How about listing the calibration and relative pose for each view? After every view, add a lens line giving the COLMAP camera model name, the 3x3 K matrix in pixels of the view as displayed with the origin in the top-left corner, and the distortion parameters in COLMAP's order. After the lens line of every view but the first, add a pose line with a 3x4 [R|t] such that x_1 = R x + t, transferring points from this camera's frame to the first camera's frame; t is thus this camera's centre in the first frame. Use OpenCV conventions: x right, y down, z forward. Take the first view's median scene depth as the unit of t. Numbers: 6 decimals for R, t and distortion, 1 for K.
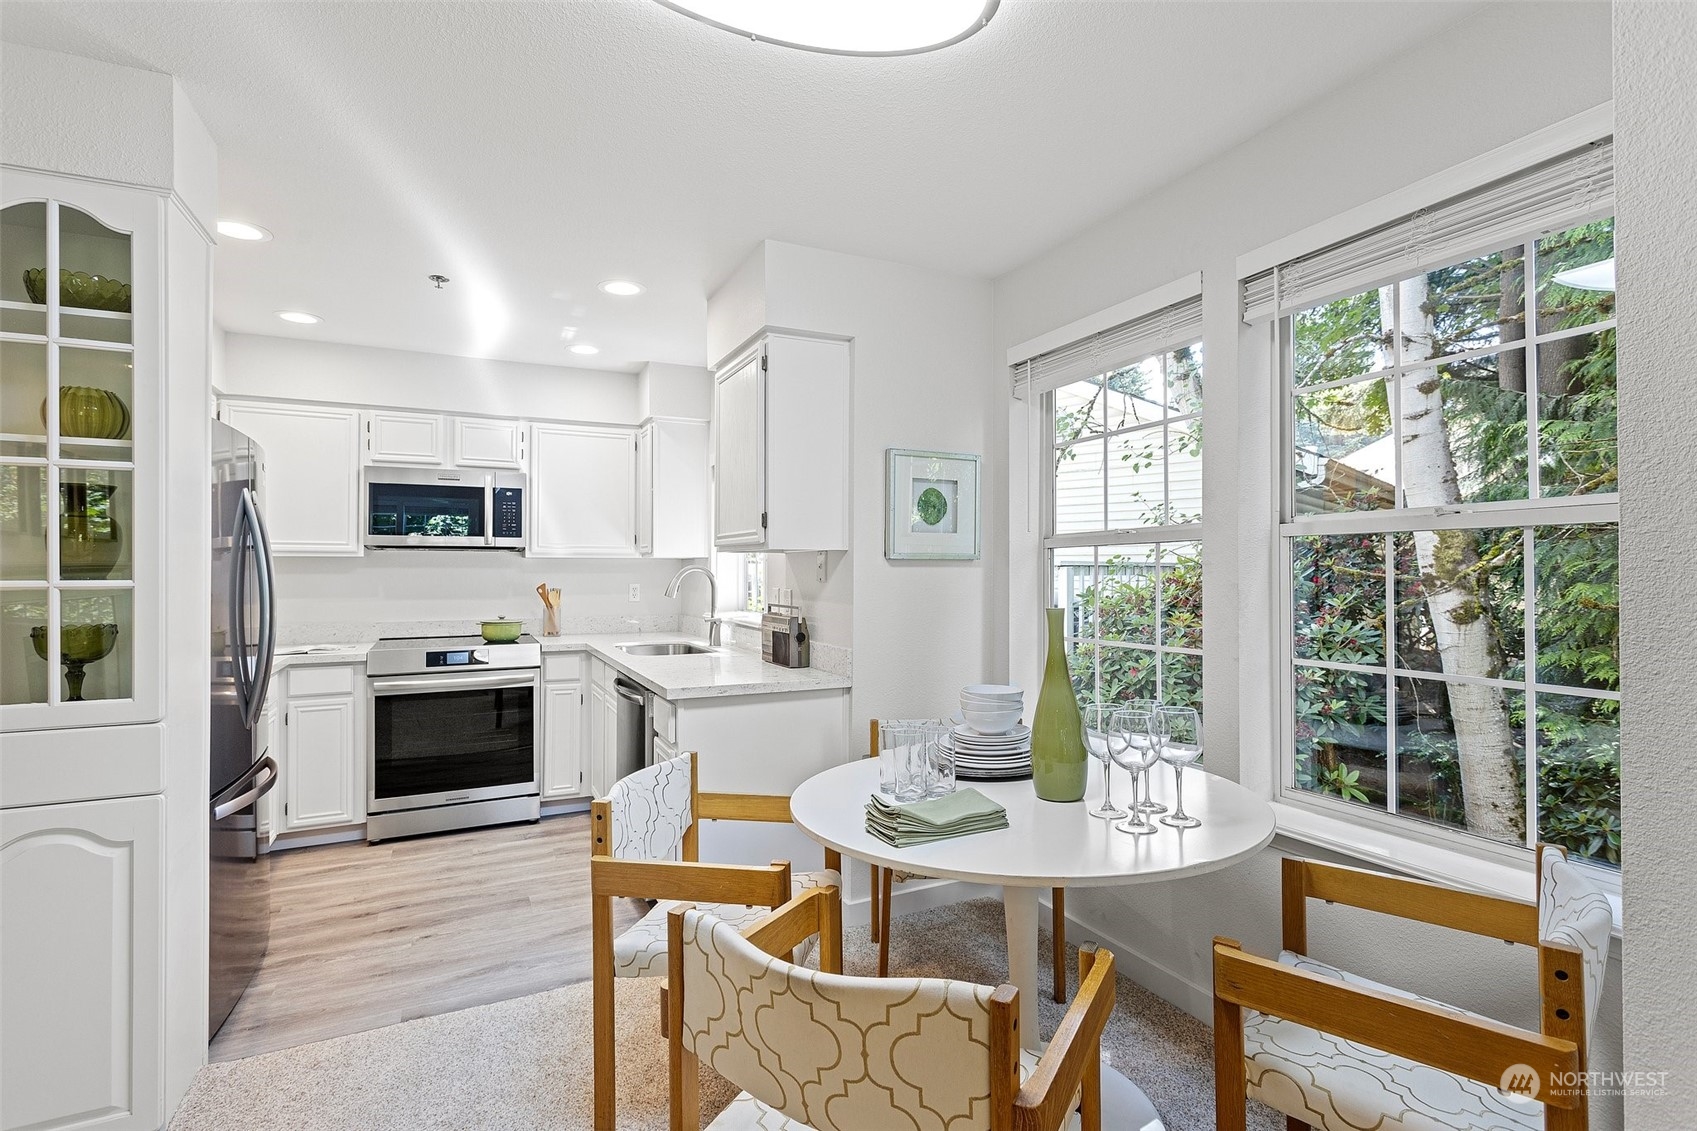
lens RADIAL K [[800.9, 0, 843.9], [0, 800.9, 562.7], [0, 0, 1]] dist [-0.002999, 0.003806]
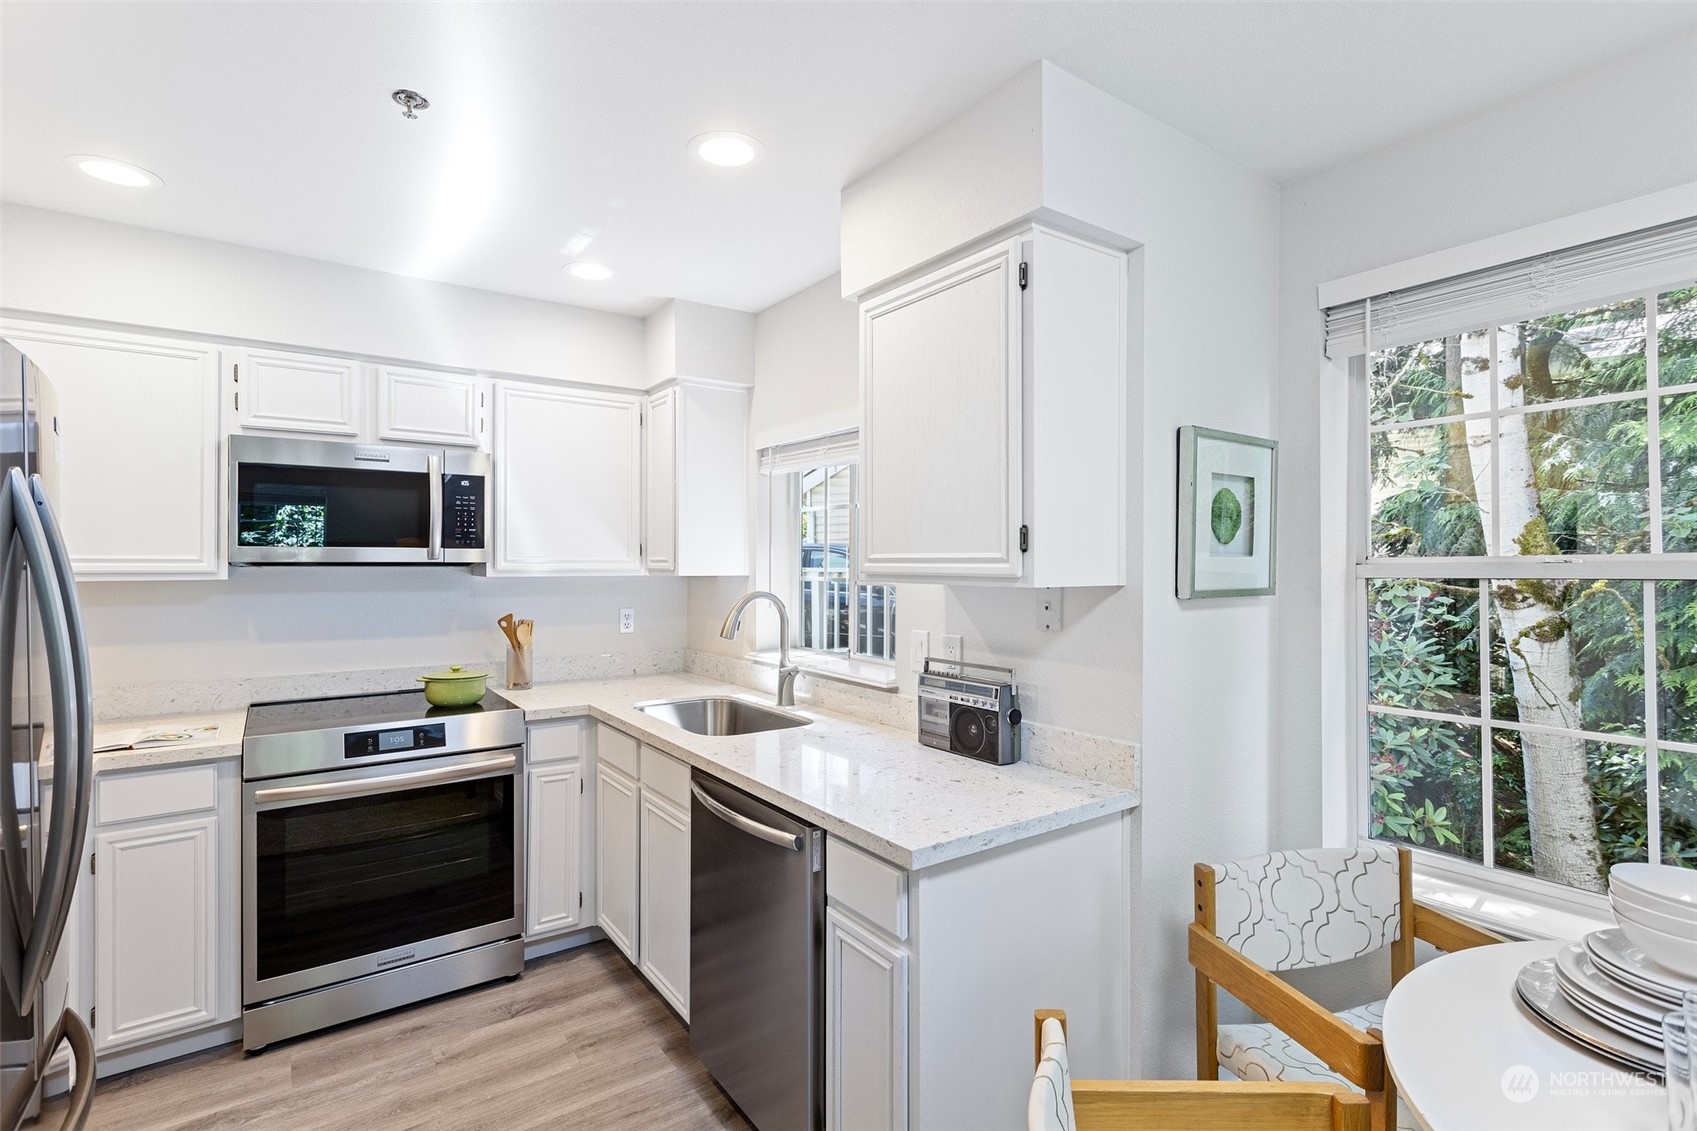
lens RADIAL K [[800.9, 0, 846.8], [0, 800.9, 560.9], [0, 0, 1]] dist [-0.002999, 0.003806]
pose [[0.986002, 0.000948, 0.166732, -0.244850], [-0.002105, 0.999975, 0.006763, -0.030235], [-0.166721, -0.007019, 0.985979, 0.325000]]
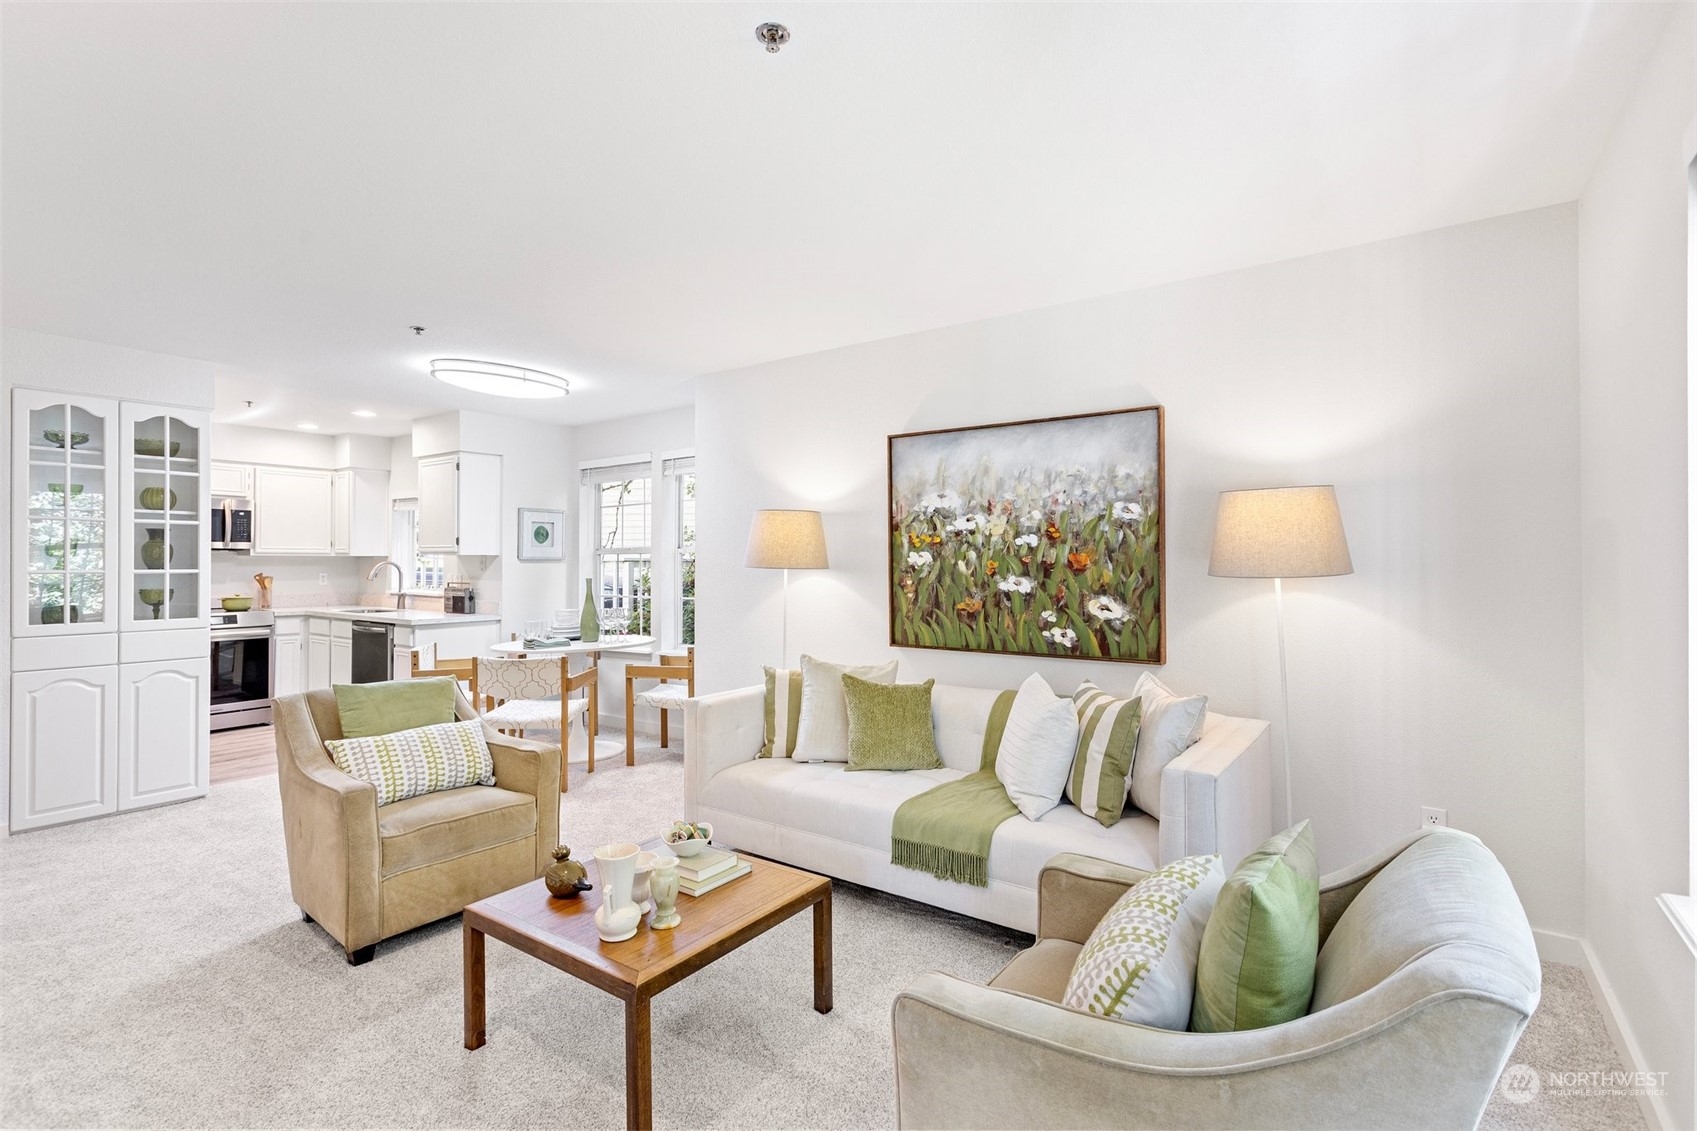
lens RADIAL K [[800.9, 0, 840.9], [0, 800.9, 558.4], [0, 0, 1]] dist [-0.002999, 0.003806]
pose [[0.883303, 0.004279, 0.468784, -0.144729], [-0.006624, 0.999972, 0.003354, -0.015717], [-0.468756, -0.006068, 0.883307, -0.987409]]
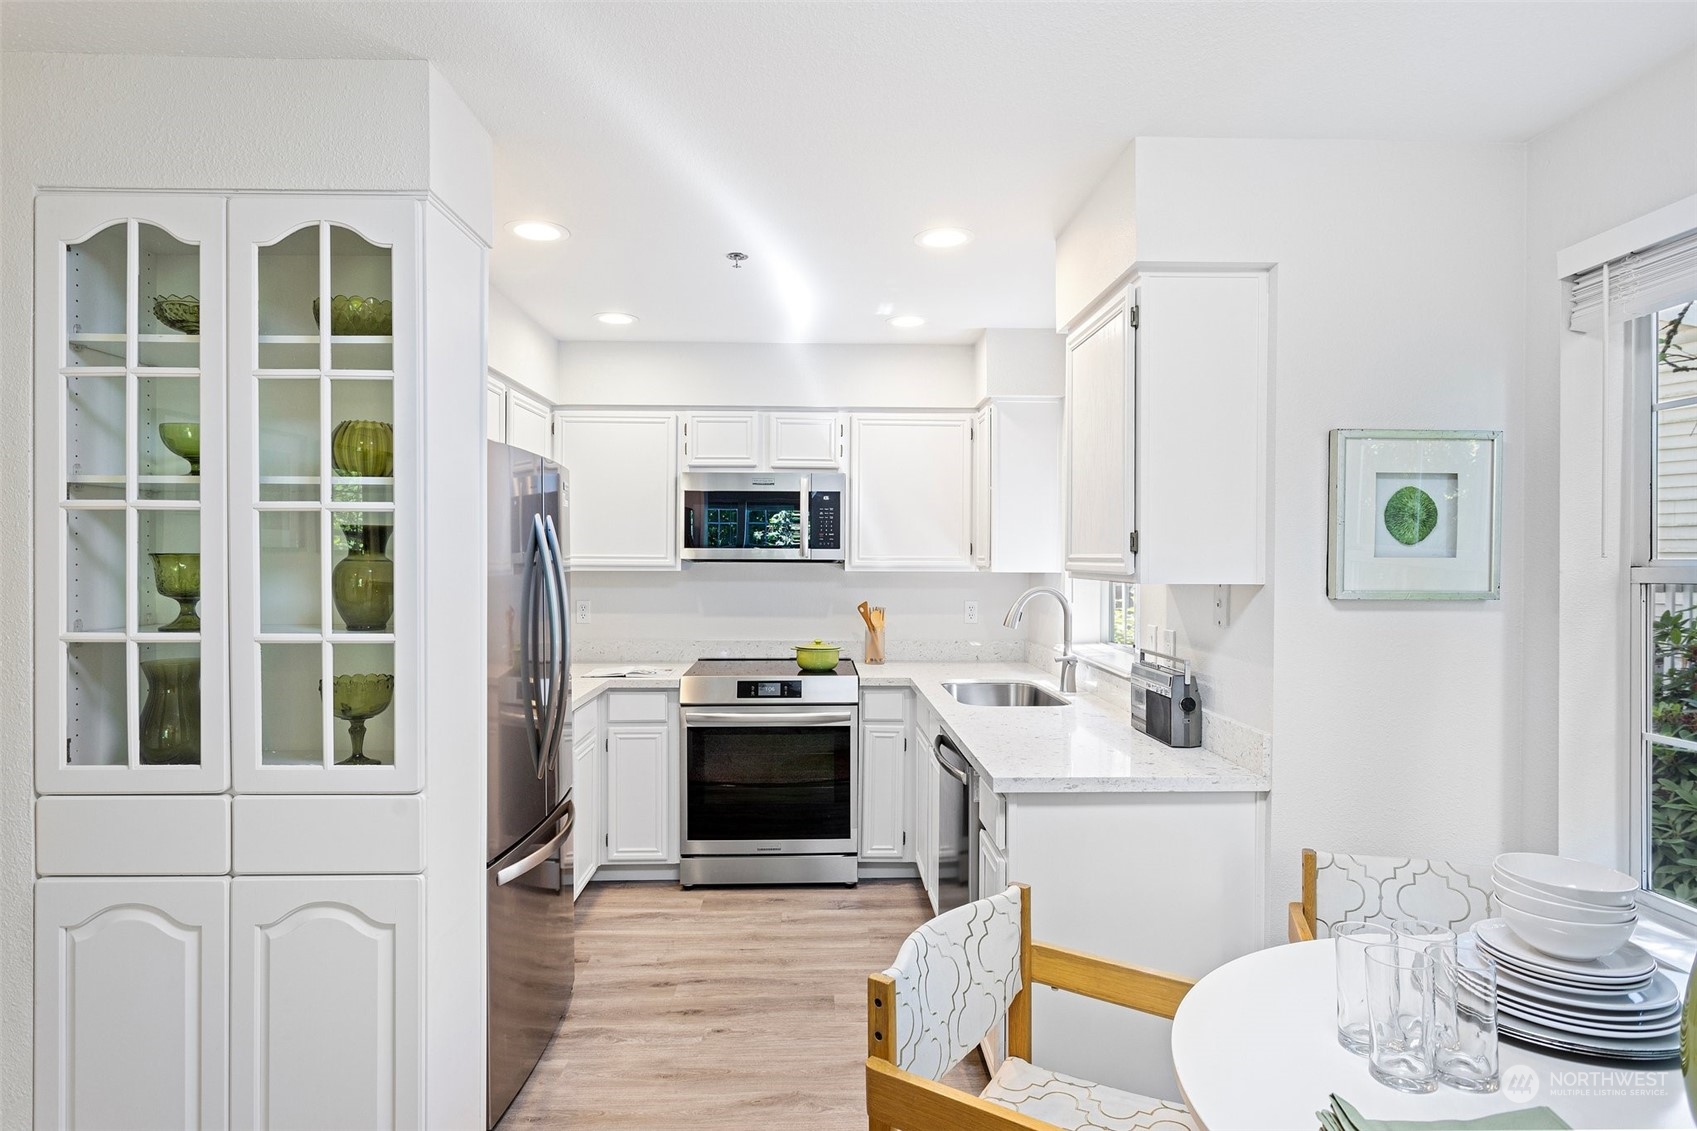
lens RADIAL K [[906.0, 0, 844.7], [0, 906.0, 557.9], [0, 0, 1]] dist [-0.009226, 0.007538]
pose [[0.915396, 0.003933, -0.402535, -0.009364], [-0.000607, 0.999965, 0.008389, -0.034249], [0.402554, -0.007435, 0.915366, 0.132659]]
